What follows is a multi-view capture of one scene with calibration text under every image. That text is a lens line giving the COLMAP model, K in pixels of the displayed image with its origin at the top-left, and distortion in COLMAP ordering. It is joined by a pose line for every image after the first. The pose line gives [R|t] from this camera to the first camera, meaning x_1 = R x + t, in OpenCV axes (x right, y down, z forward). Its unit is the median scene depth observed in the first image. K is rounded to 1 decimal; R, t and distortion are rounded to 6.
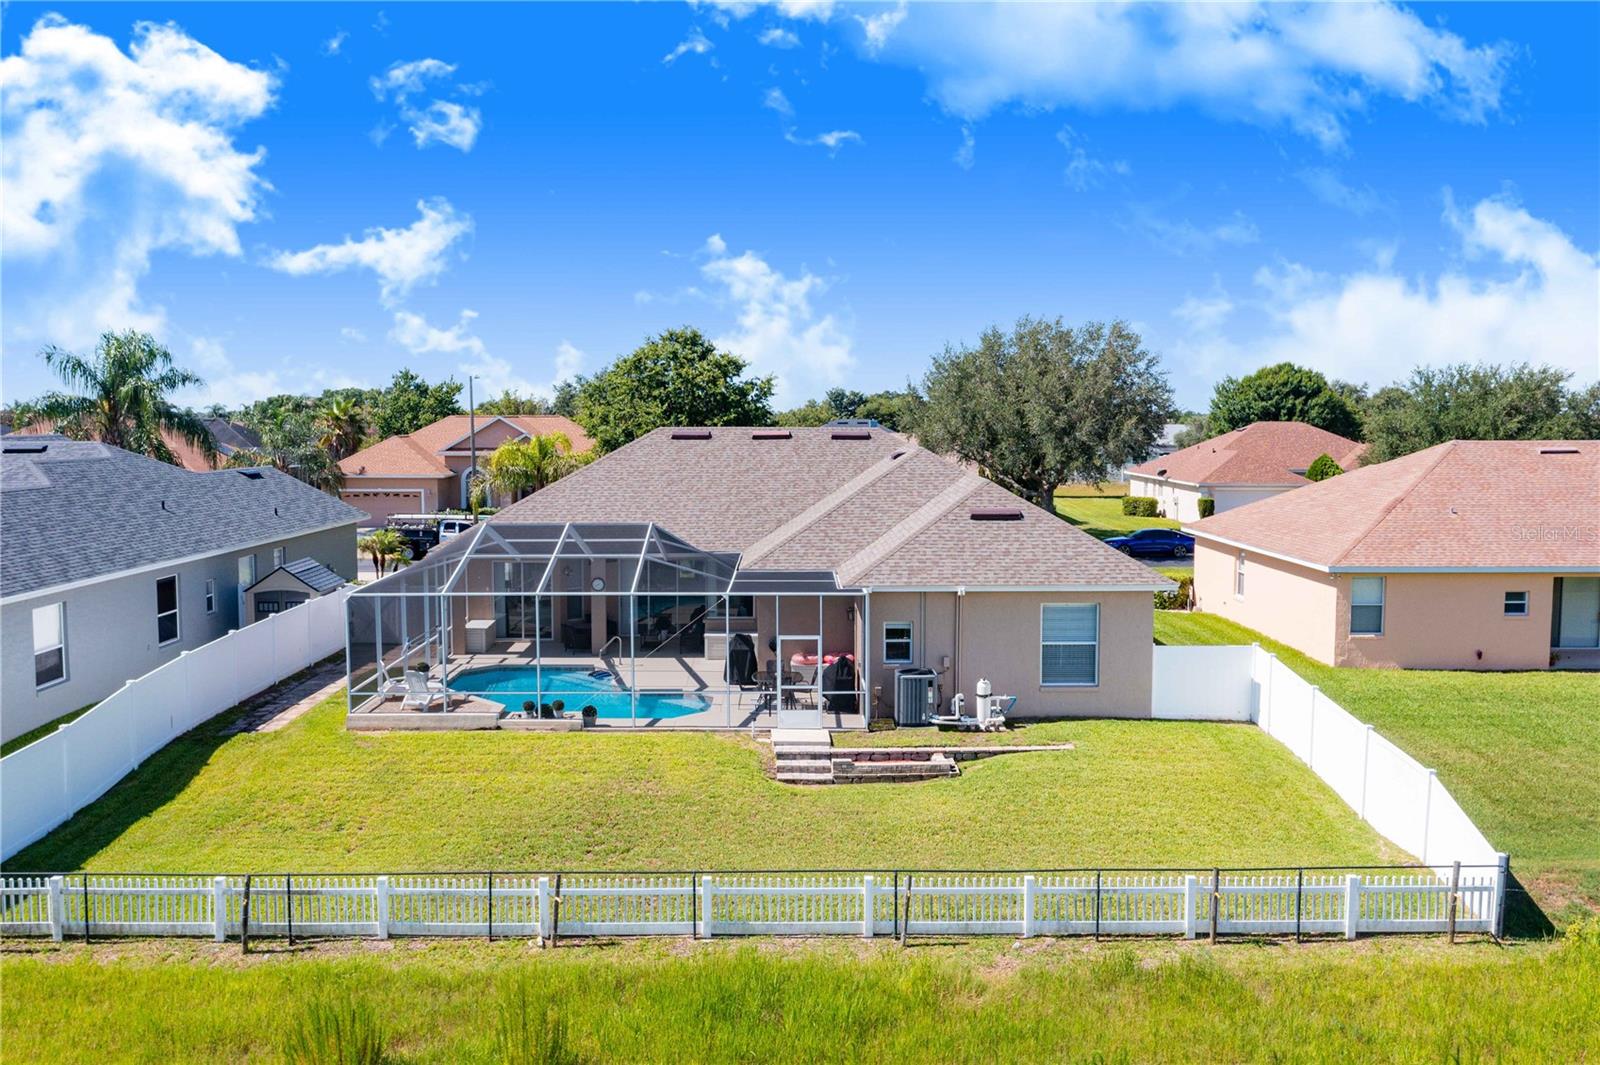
lens RADIAL K [[1334.5, 0, 800.0], [0, 1334.5, 532.5], [0, 0, 1]] dist [-0.004295, 0.002134]
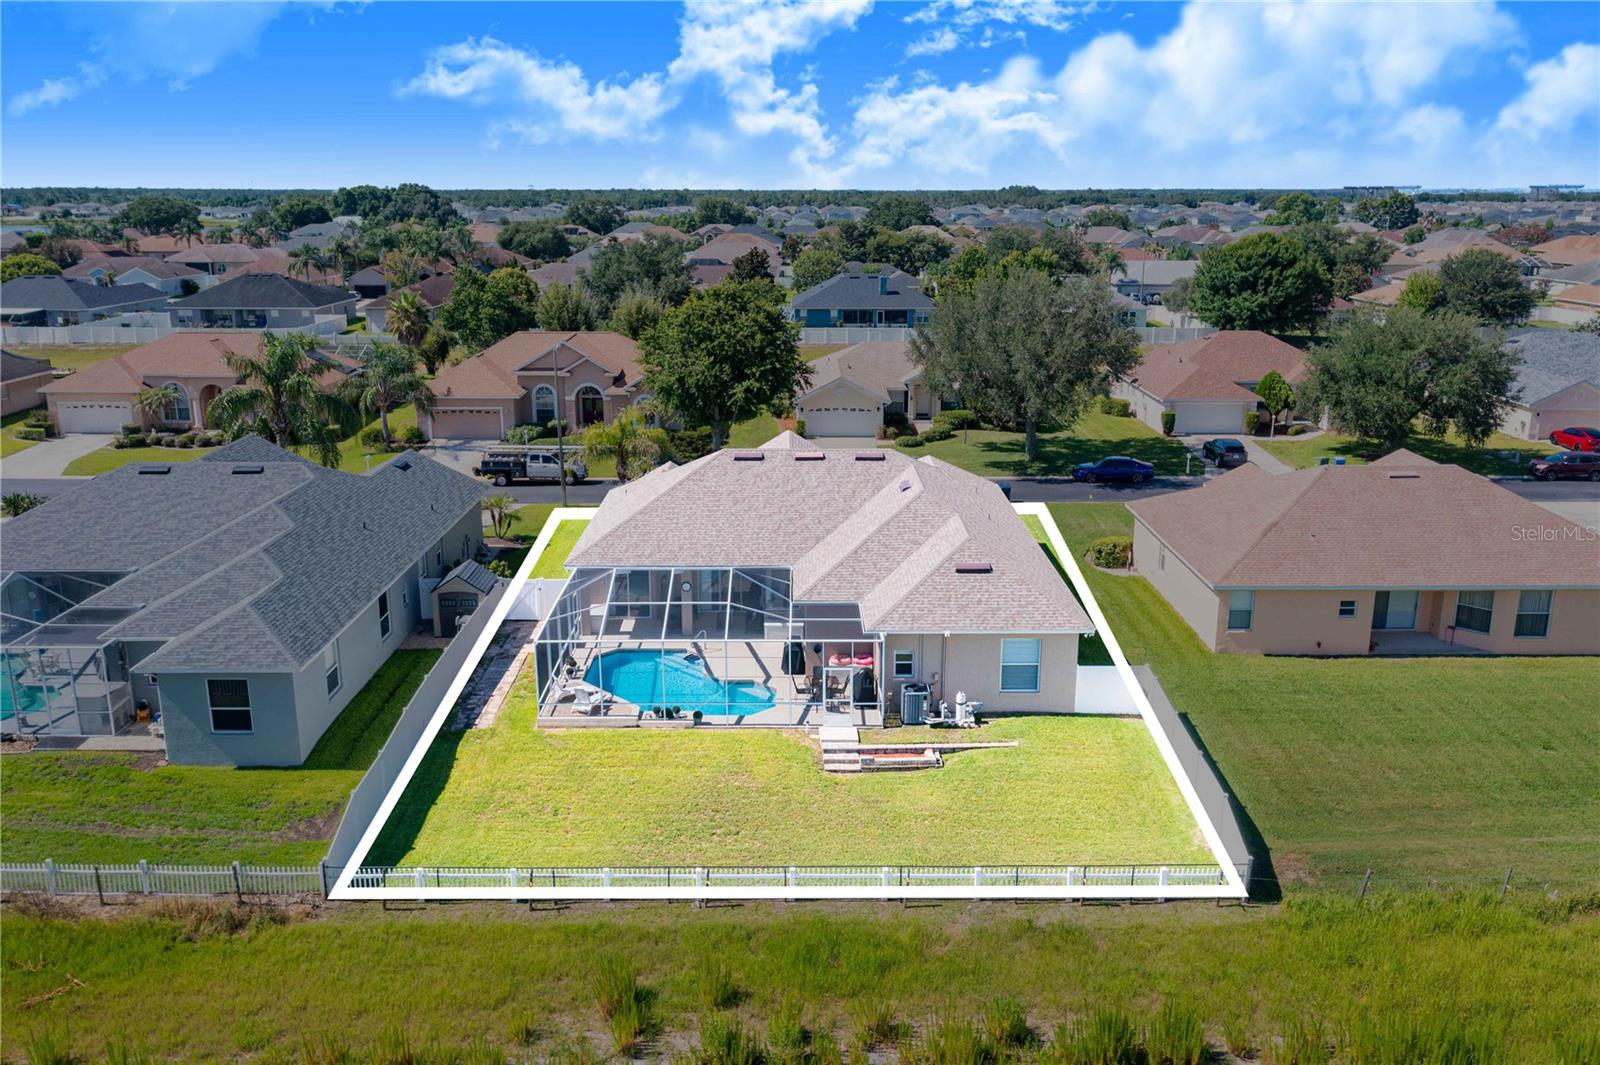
lens RADIAL K [[1317.7, 0, 800.0], [0, 1317.7, 532.5], [0, 0, 1]] dist [-0.004390, -0.006849]
pose [[0.999988, 0.000965, -0.004894, -0.034619], [-0.000113, 0.985228, 0.171246, -0.312577], [0.004987, -0.171244, 0.985216, -0.413078]]
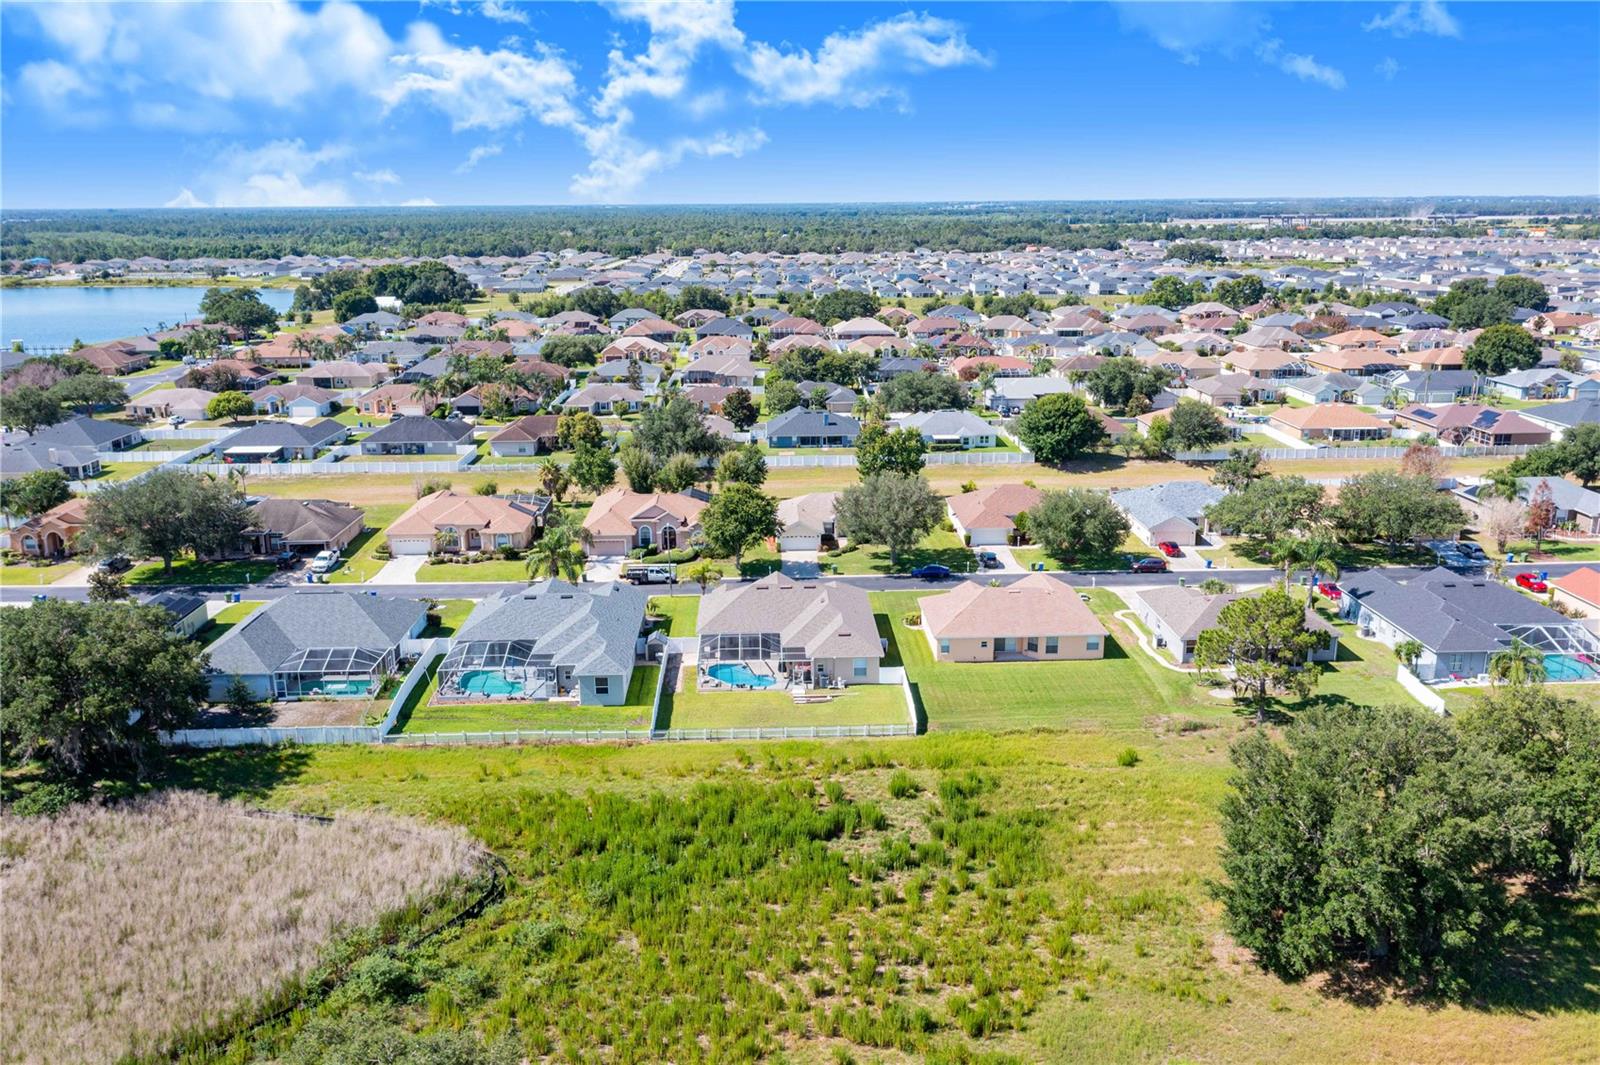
lens RADIAL K [[1317.7, 0, 800.0], [0, 1317.7, 532.5], [0, 0, 1]] dist [-0.004390, -0.006849]
pose [[0.999626, -0.015364, 0.022636, -0.083971], [0.011271, 0.985213, 0.170965, -1.091871], [-0.024928, -0.170646, 0.985017, -3.162500]]
